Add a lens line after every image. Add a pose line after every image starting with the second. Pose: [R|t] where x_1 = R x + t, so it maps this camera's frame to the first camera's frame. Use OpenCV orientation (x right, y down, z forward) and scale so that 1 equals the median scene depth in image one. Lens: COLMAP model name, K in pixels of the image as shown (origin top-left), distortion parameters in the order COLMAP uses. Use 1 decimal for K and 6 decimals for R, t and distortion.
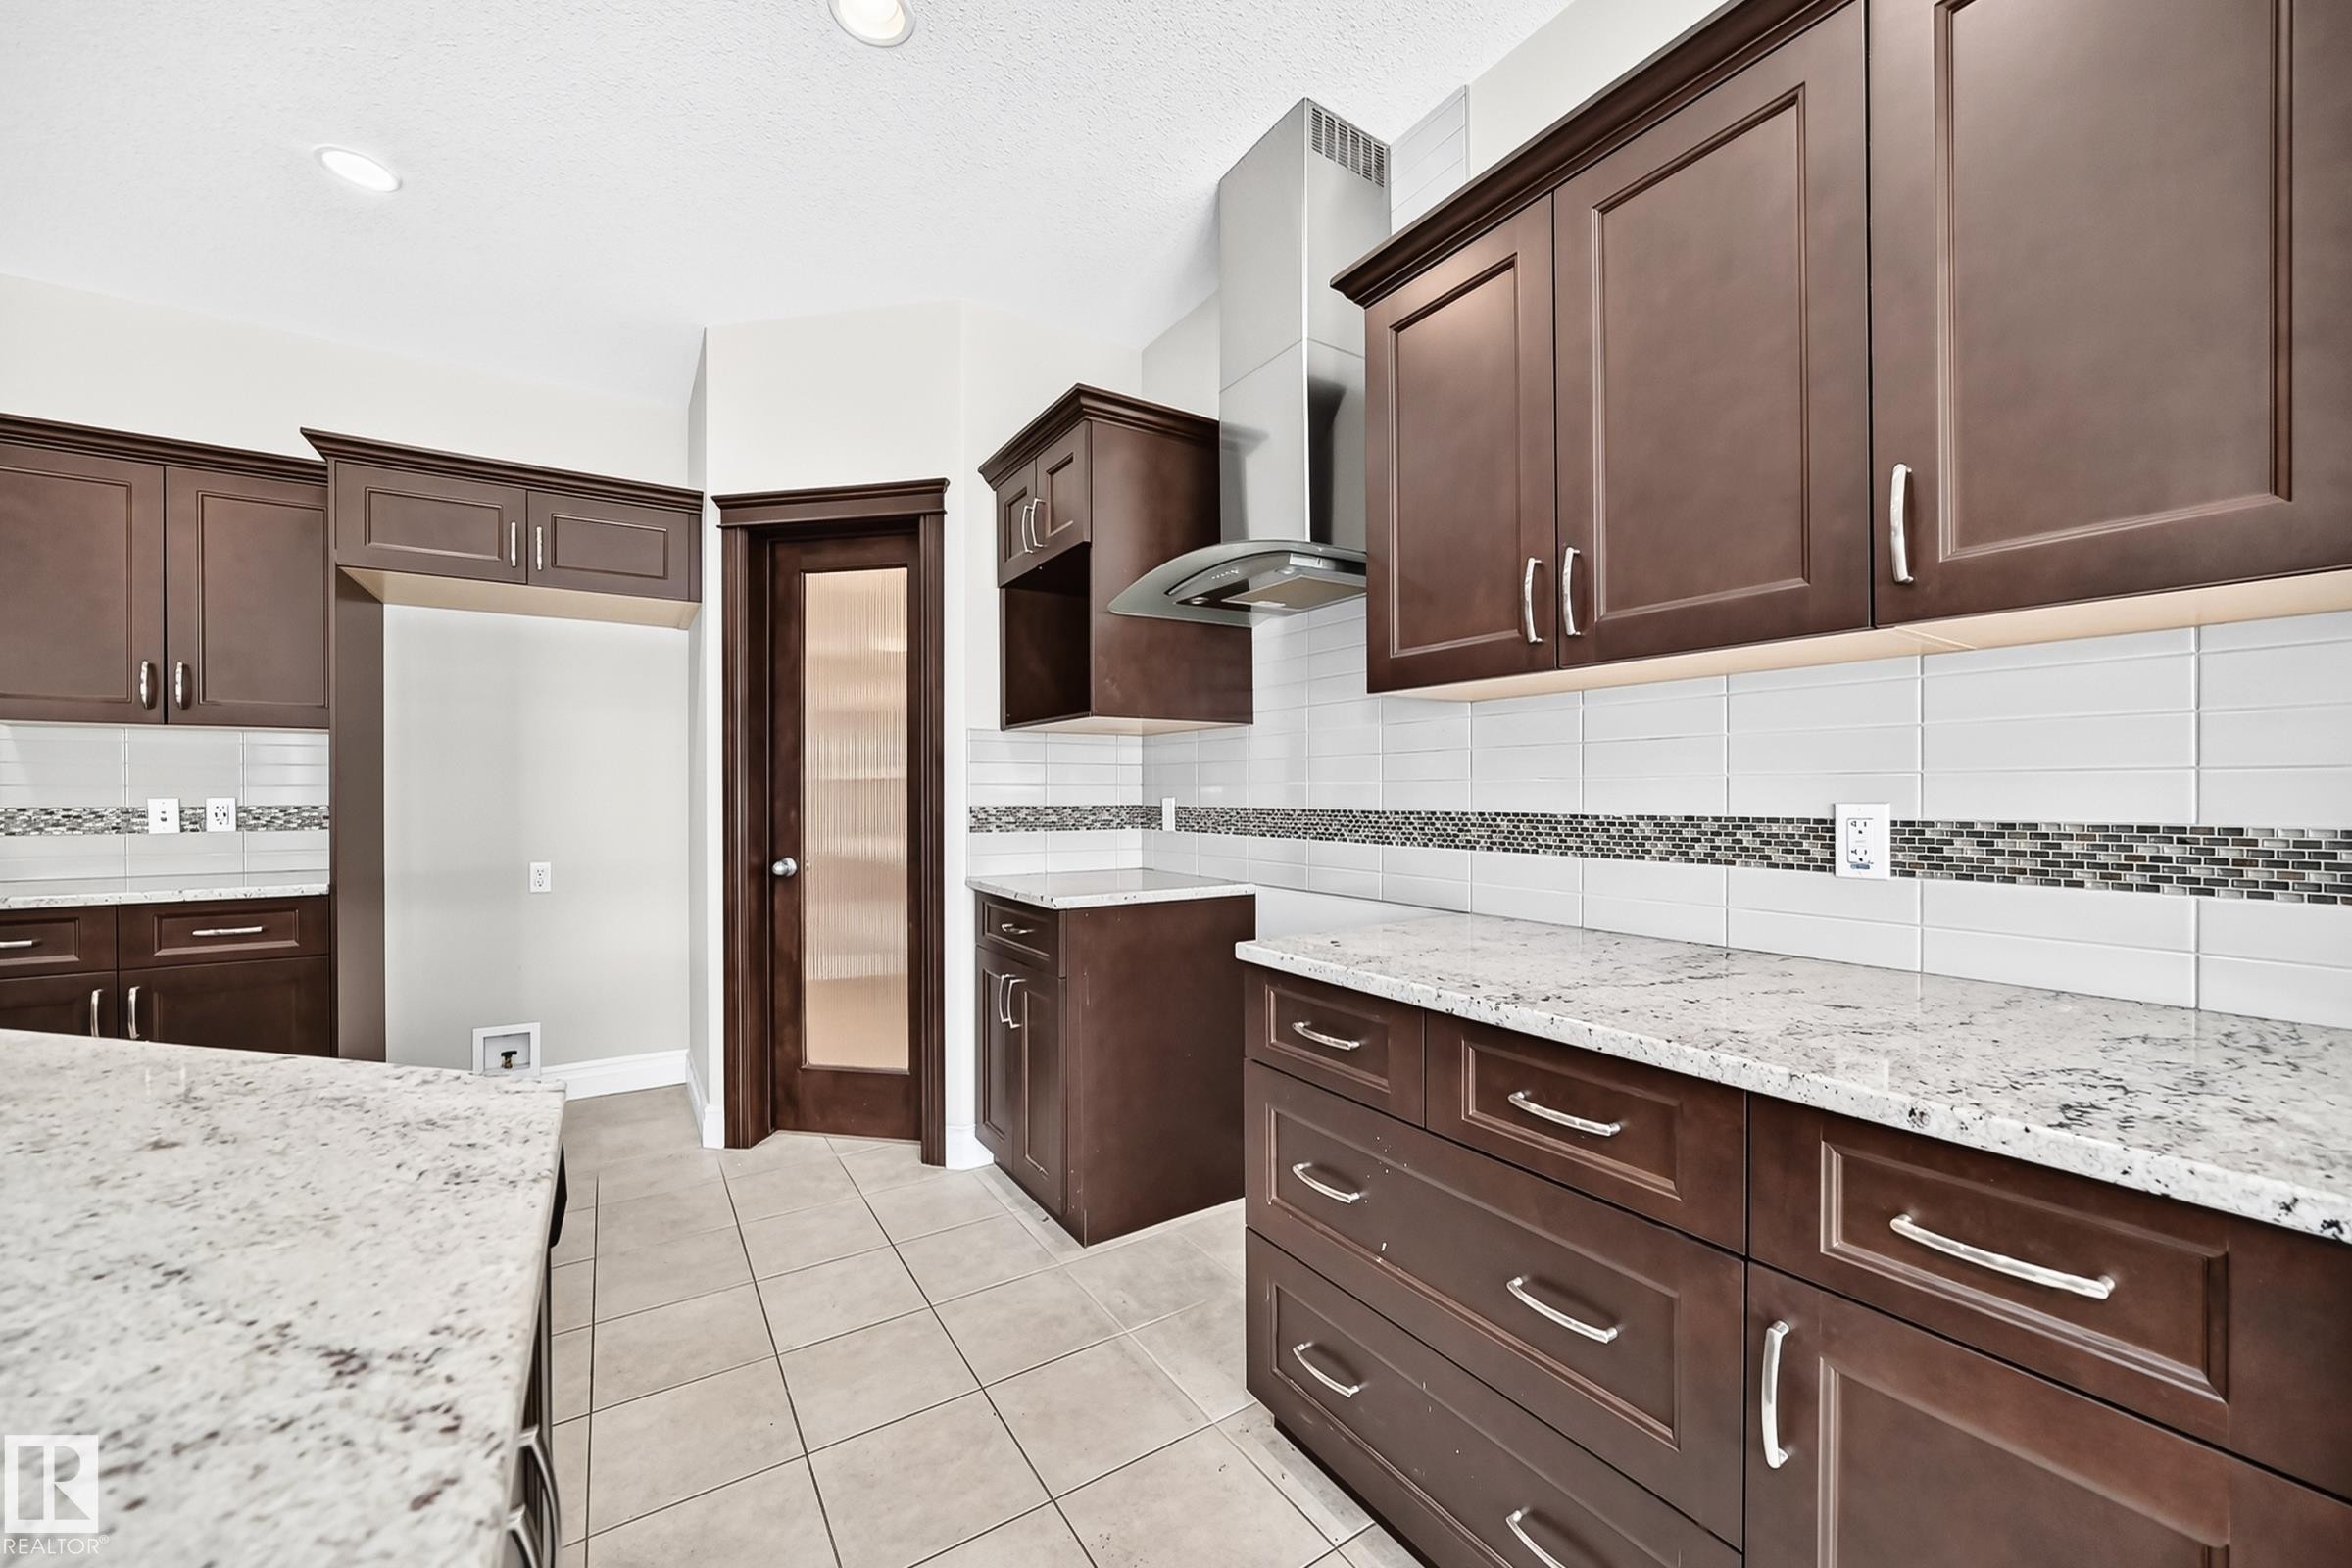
lens RADIAL K [[882.4, 0, 1176.5], [0, 882.4, 797.0], [0, 0, 1]] dist [-0.028327, 0.008322]
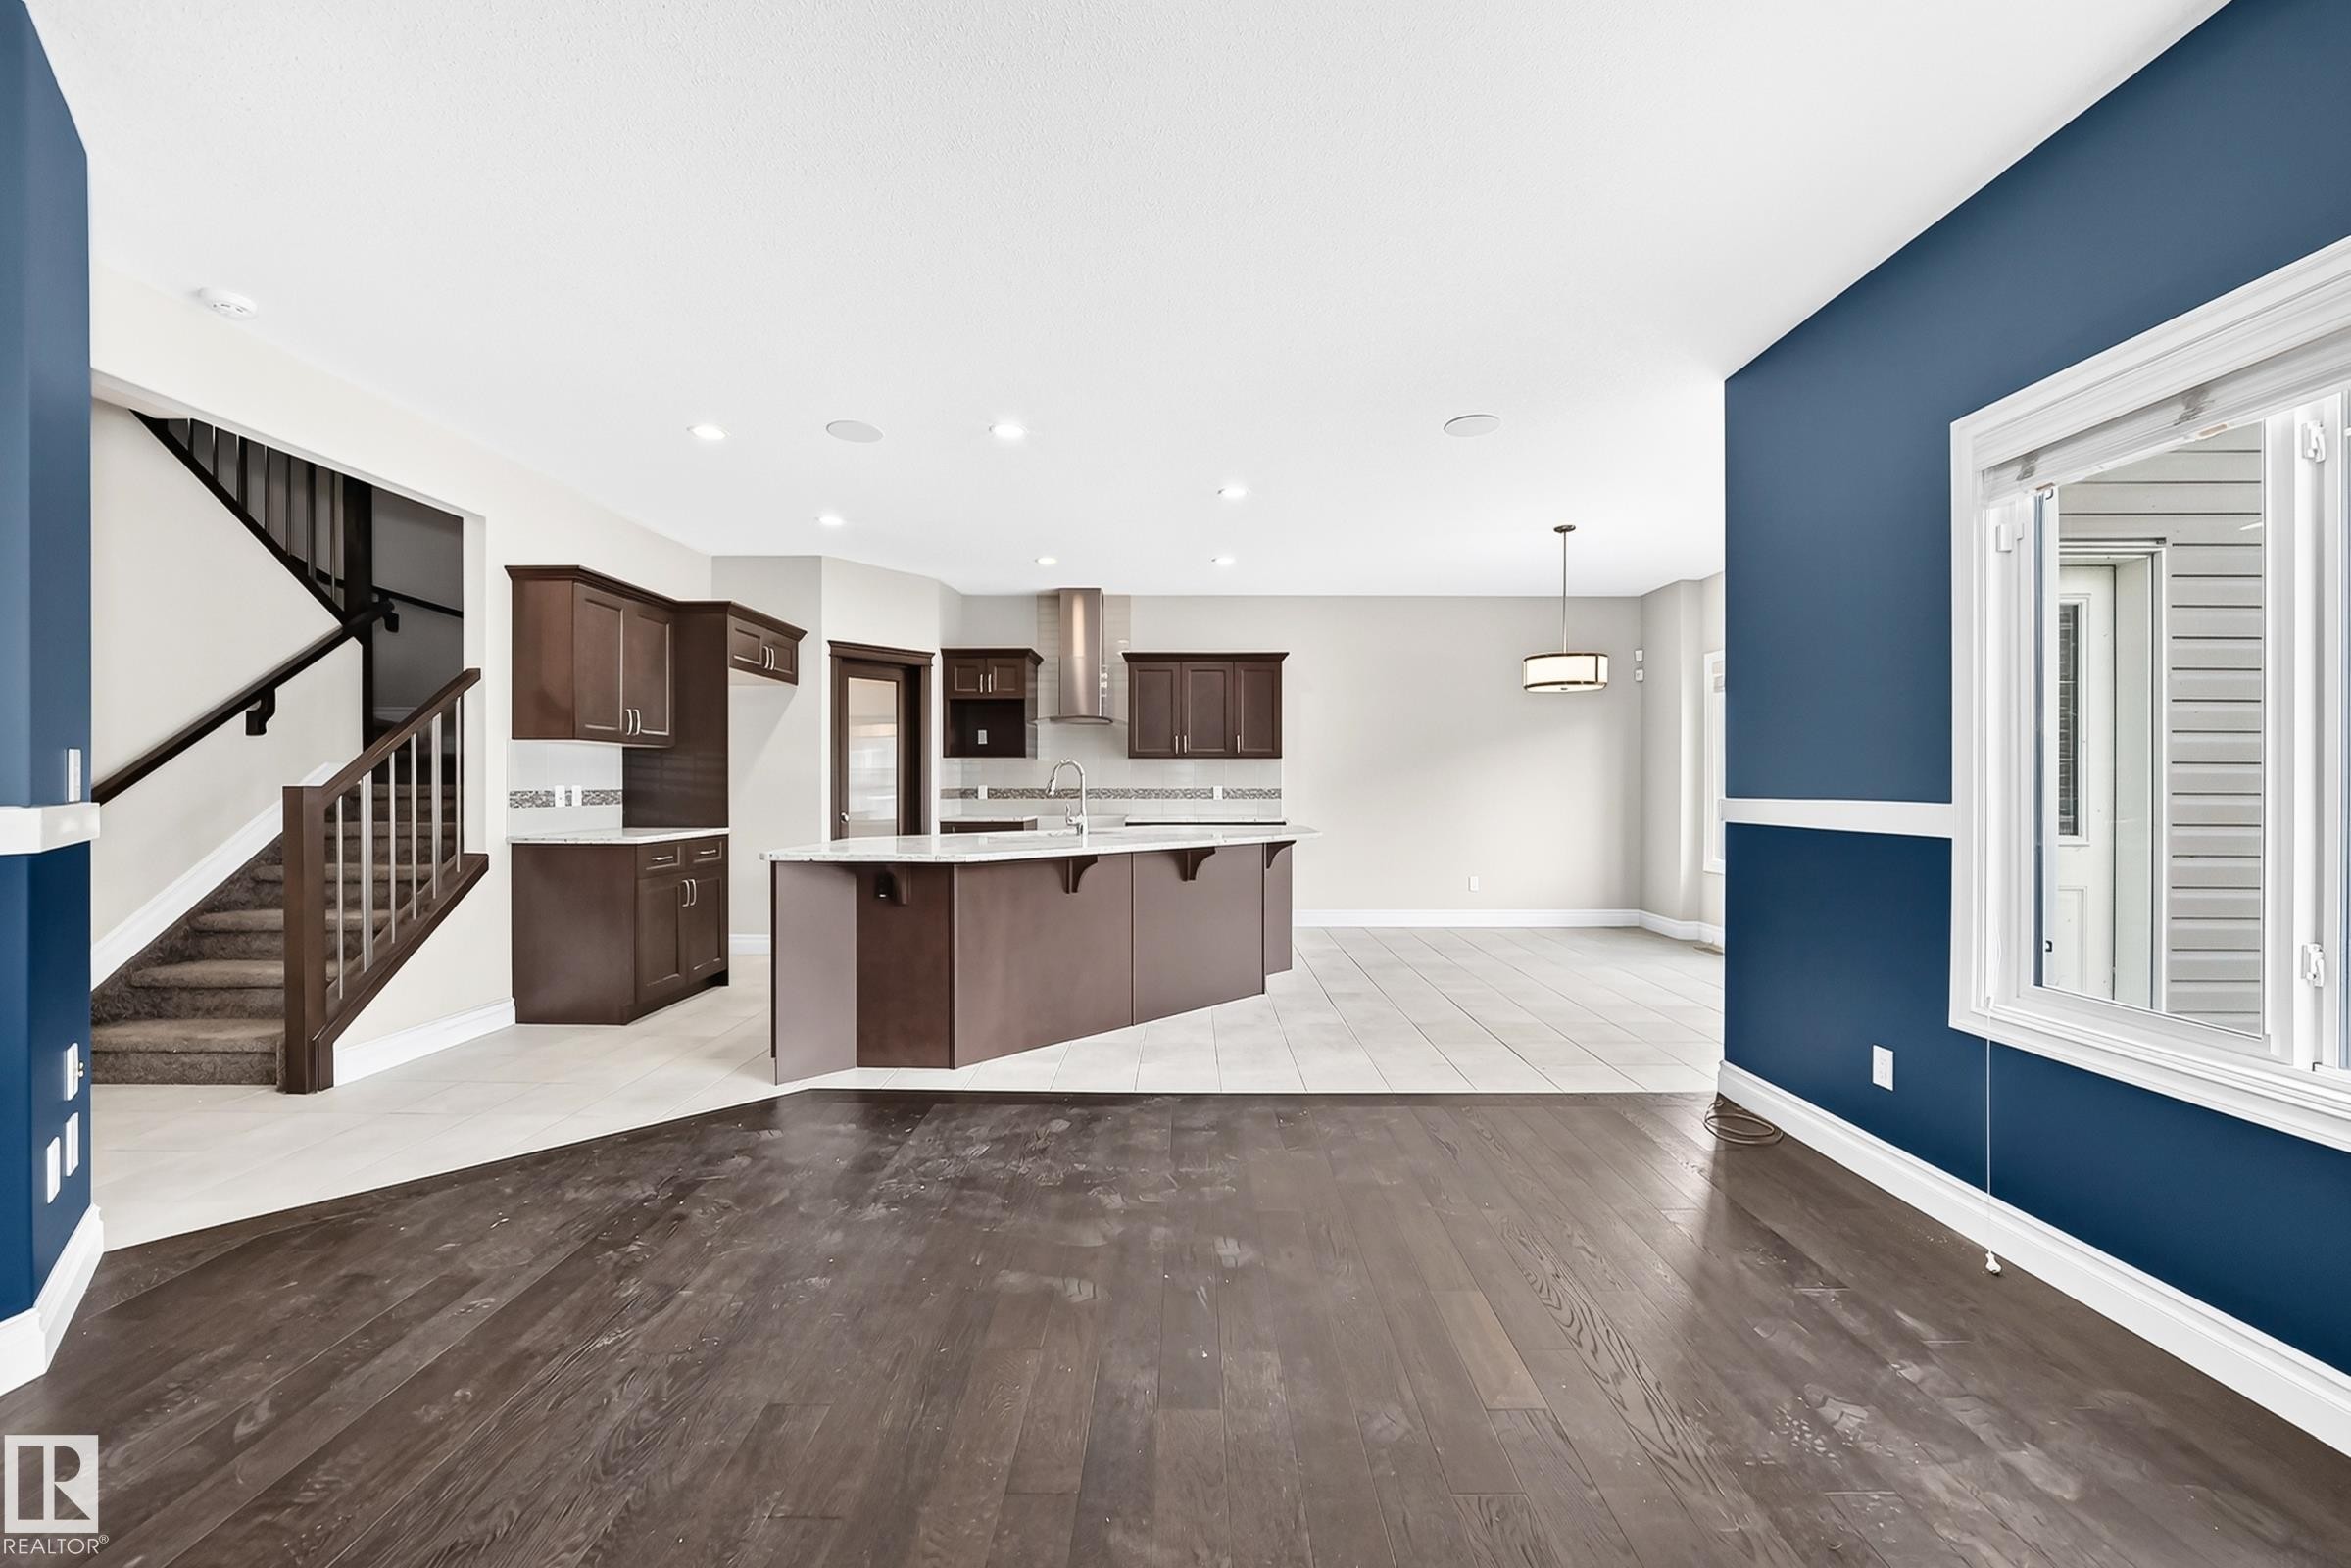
lens RADIAL K [[882.1, 0, 1176.0], [0, 882.1, 797.0], [0, 0, 1]] dist [-0.028327, 0.008322]
pose [[0.552256, -0.010130, 0.833613, -2.066204], [0.001567, 0.999937, 0.011112, 0.008546], [-0.833673, -0.004830, 0.552237, -0.960110]]
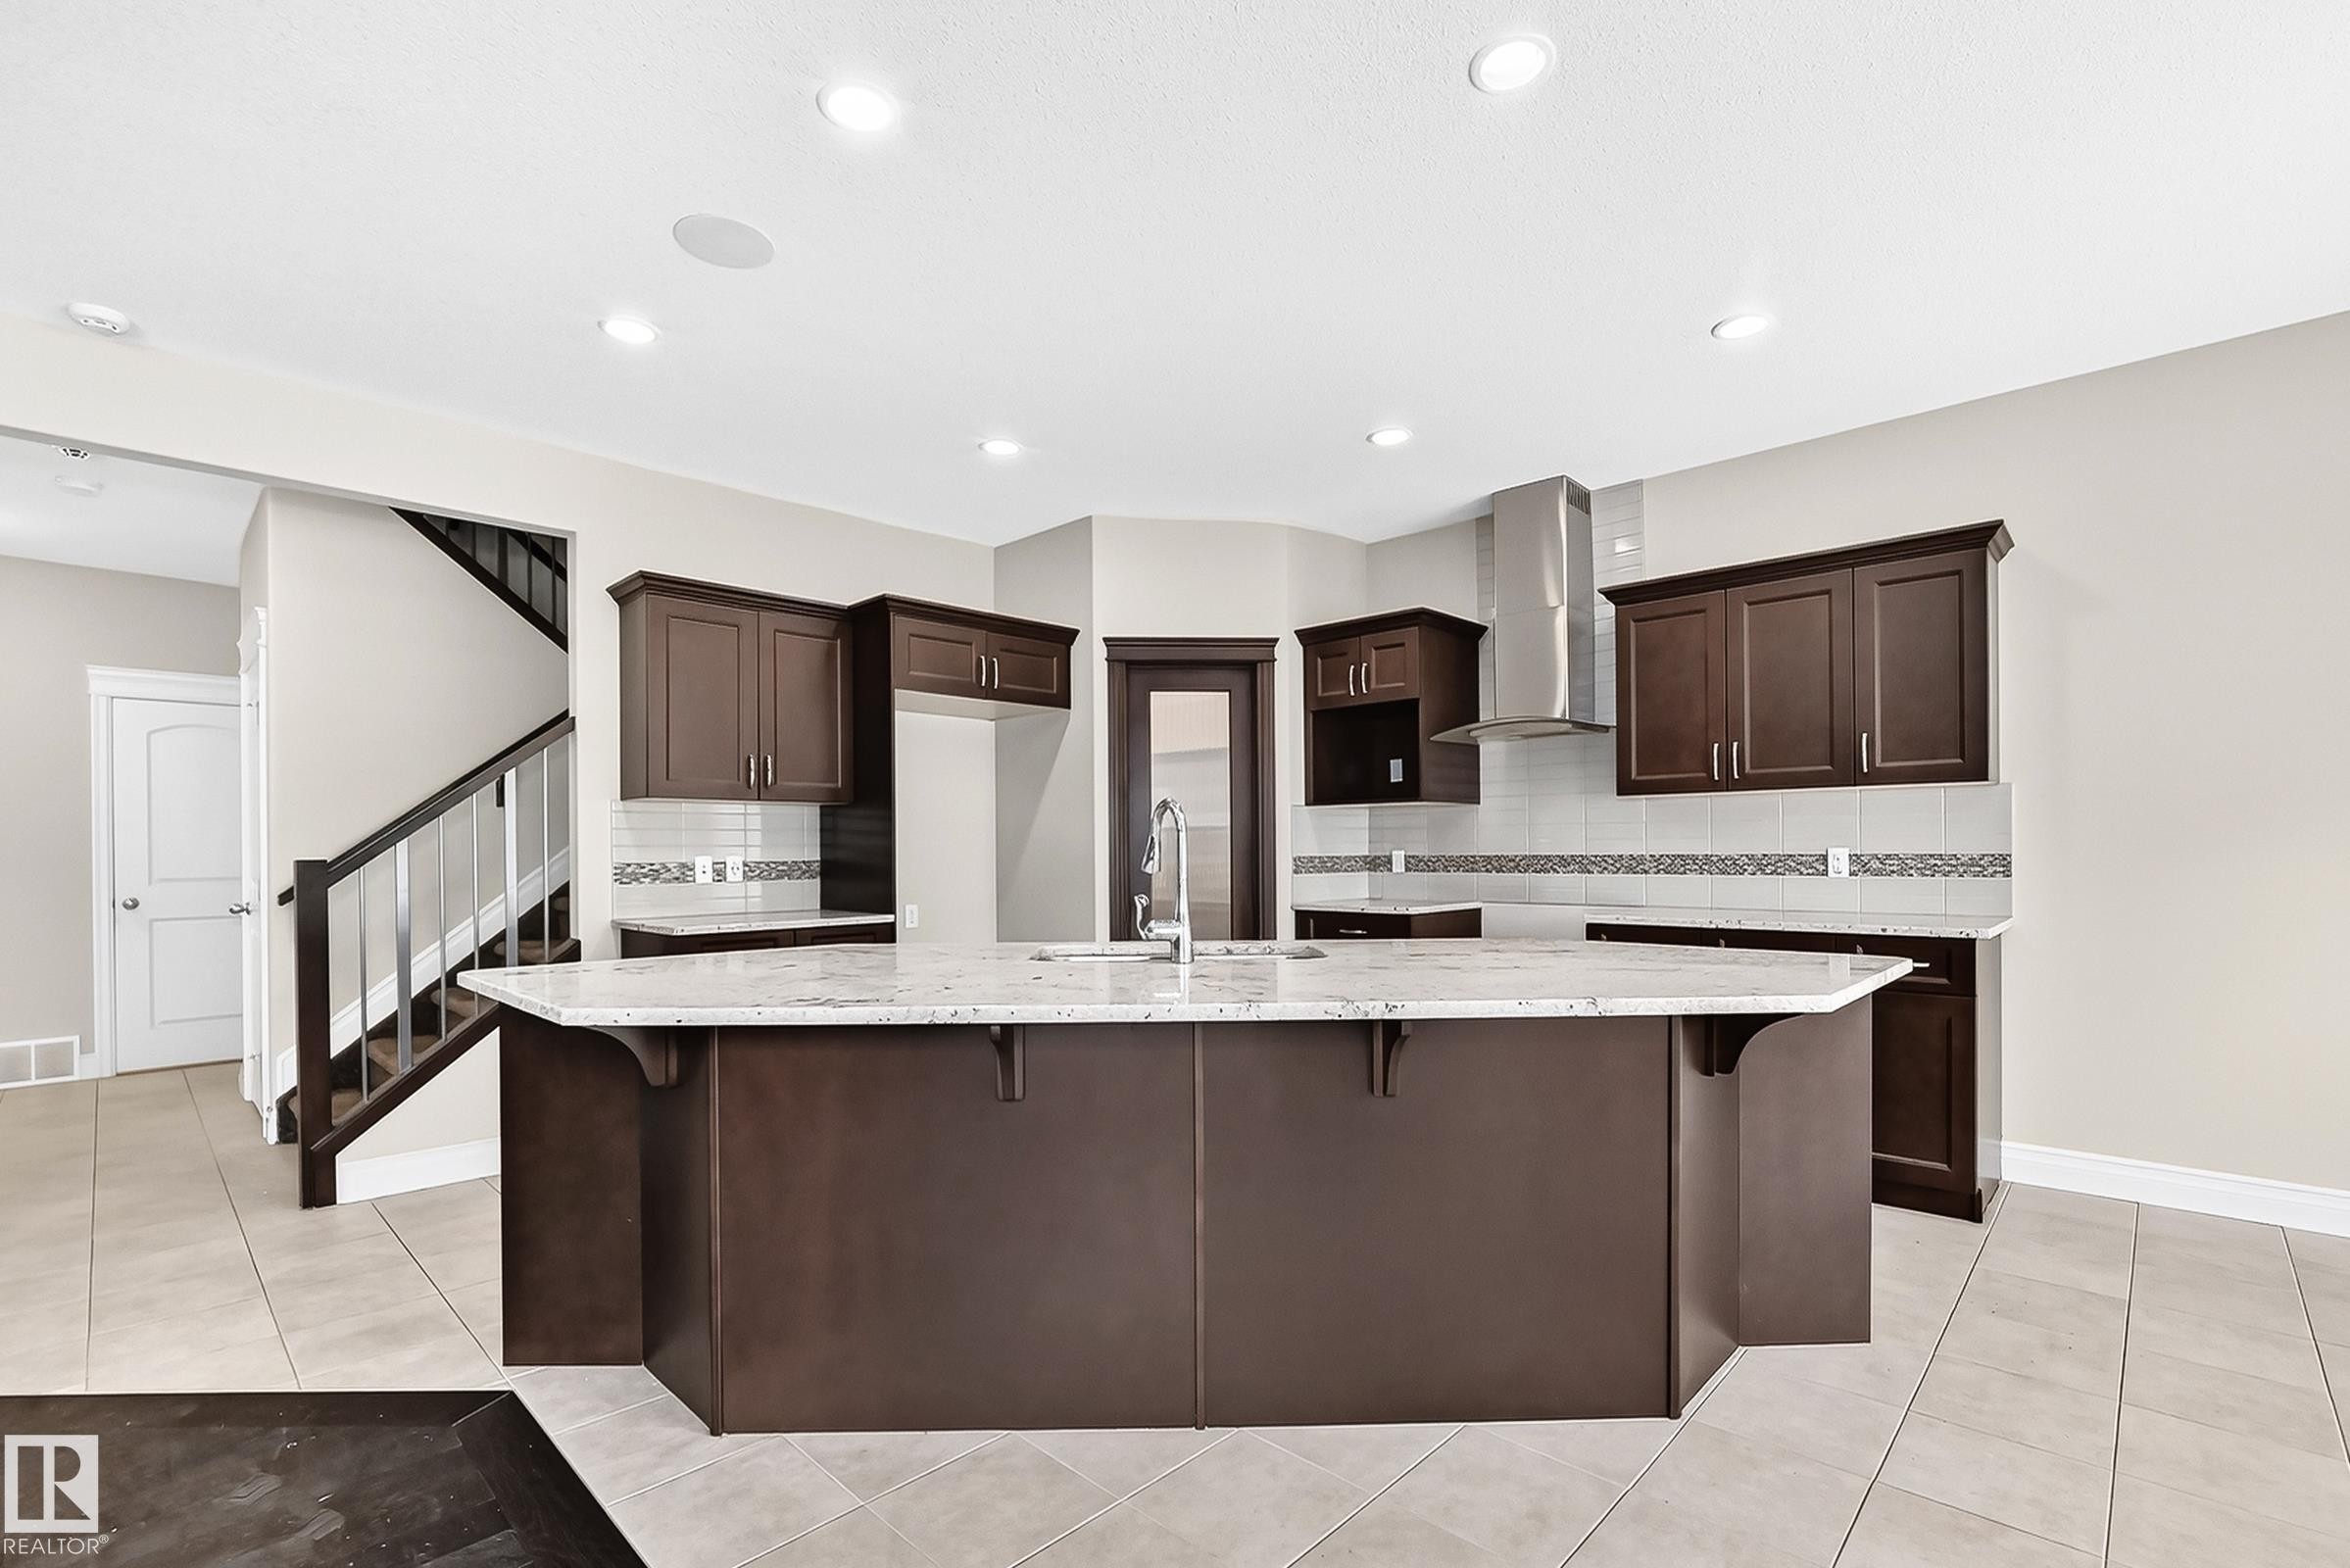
lens RADIAL K [[1046.9, 0, 1190.9], [0, 1046.9, 862.1], [0, 0, 1]] dist [-0.038321, 0.016155]
pose [[0.971739, -0.009750, 0.235858, -0.898860], [0.008187, 0.999938, 0.007606, 0.005786], [-0.235917, -0.005460, 0.971758, -0.758005]]
